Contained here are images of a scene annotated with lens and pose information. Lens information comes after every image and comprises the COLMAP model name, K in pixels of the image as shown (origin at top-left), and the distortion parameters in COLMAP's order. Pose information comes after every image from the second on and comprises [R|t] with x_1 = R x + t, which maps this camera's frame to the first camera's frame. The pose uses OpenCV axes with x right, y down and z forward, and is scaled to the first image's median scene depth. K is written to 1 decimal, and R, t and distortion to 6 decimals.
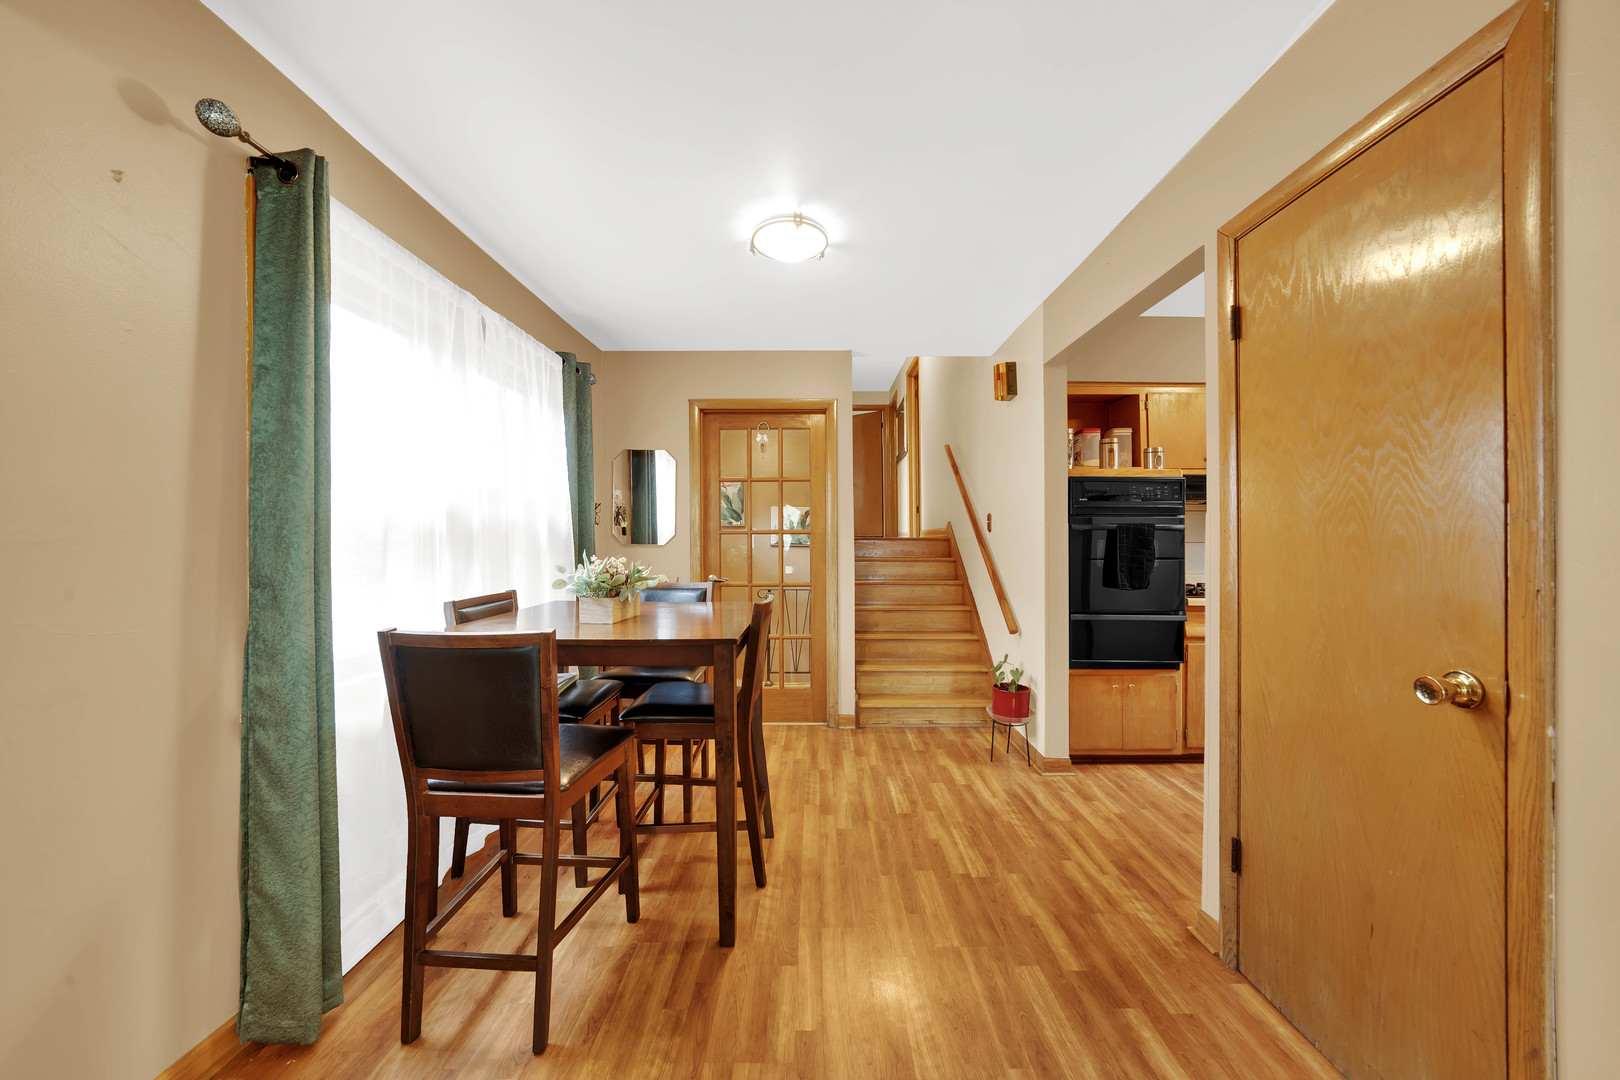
lens RADIAL K [[597.6, 0, 804.4], [0, 597.6, 534.2], [0, 0, 1]] dist [-0.015727, -0.000709]
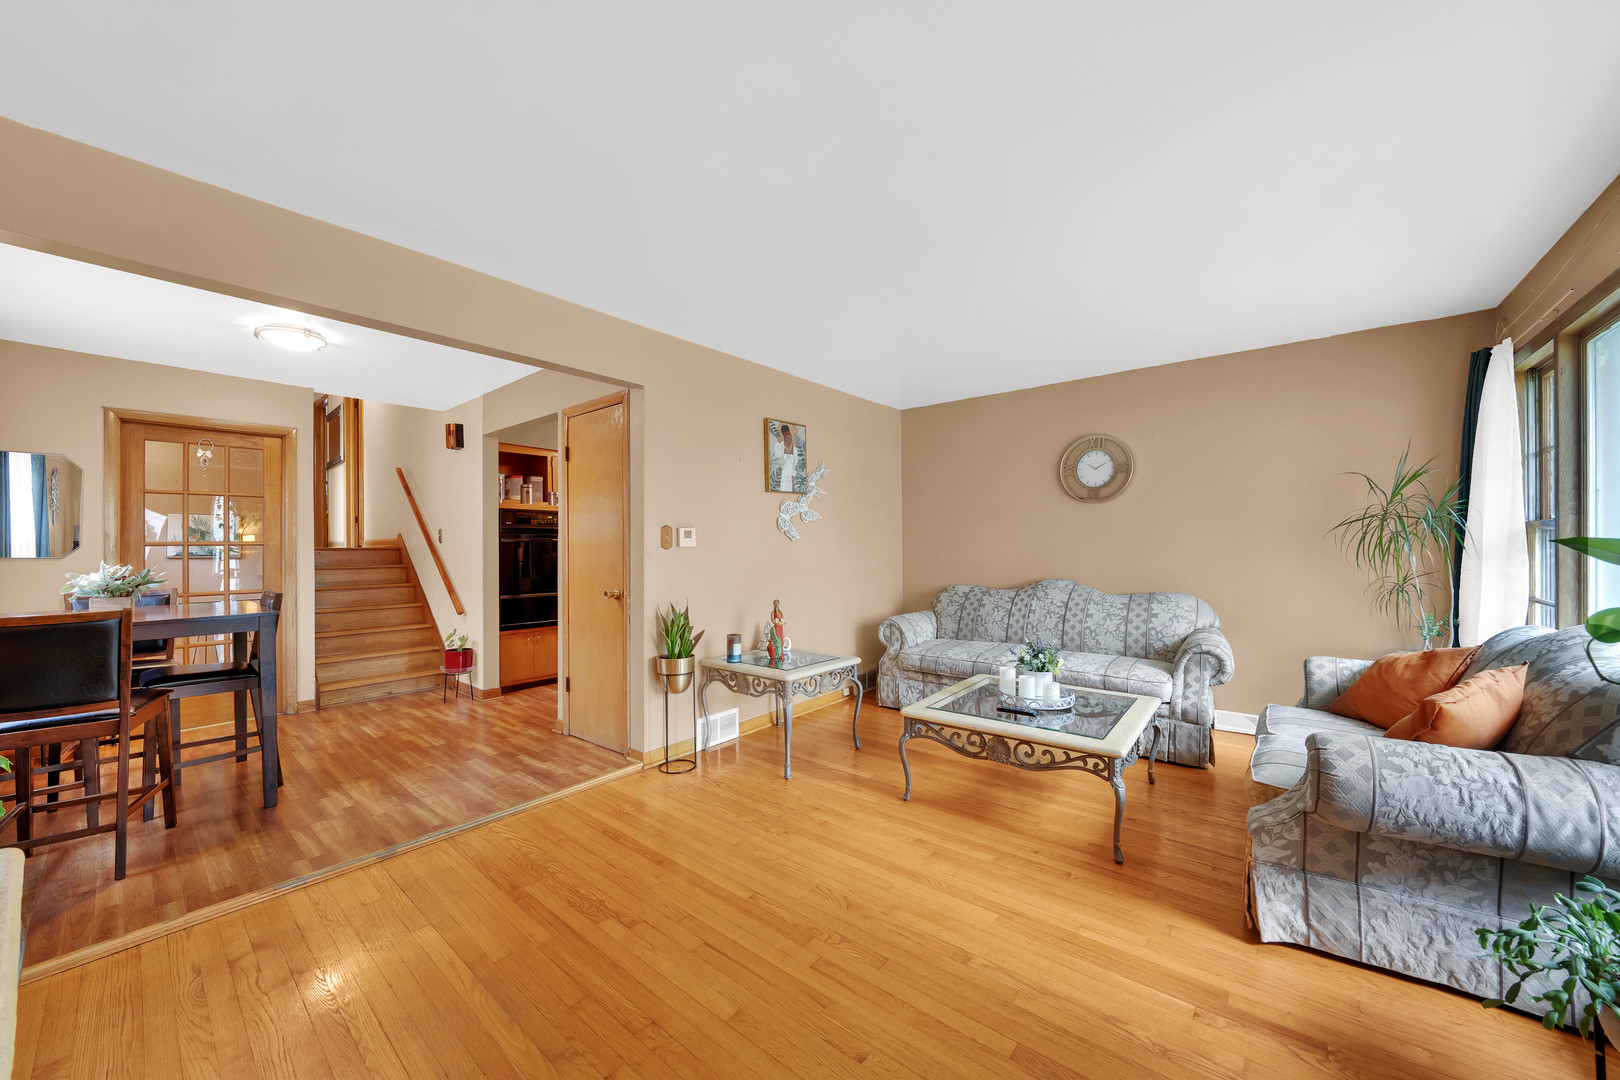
lens RADIAL K [[576.2, 0, 810.9], [0, 576.2, 539.8], [0, 0, 1]] dist [-0.029668, -0.000413]
pose [[0.627744, 0.004846, 0.778405, -0.183267], [0.000636, 0.999977, -0.006738, -0.002434], [-0.778420, 0.004725, 0.627727, -0.507058]]
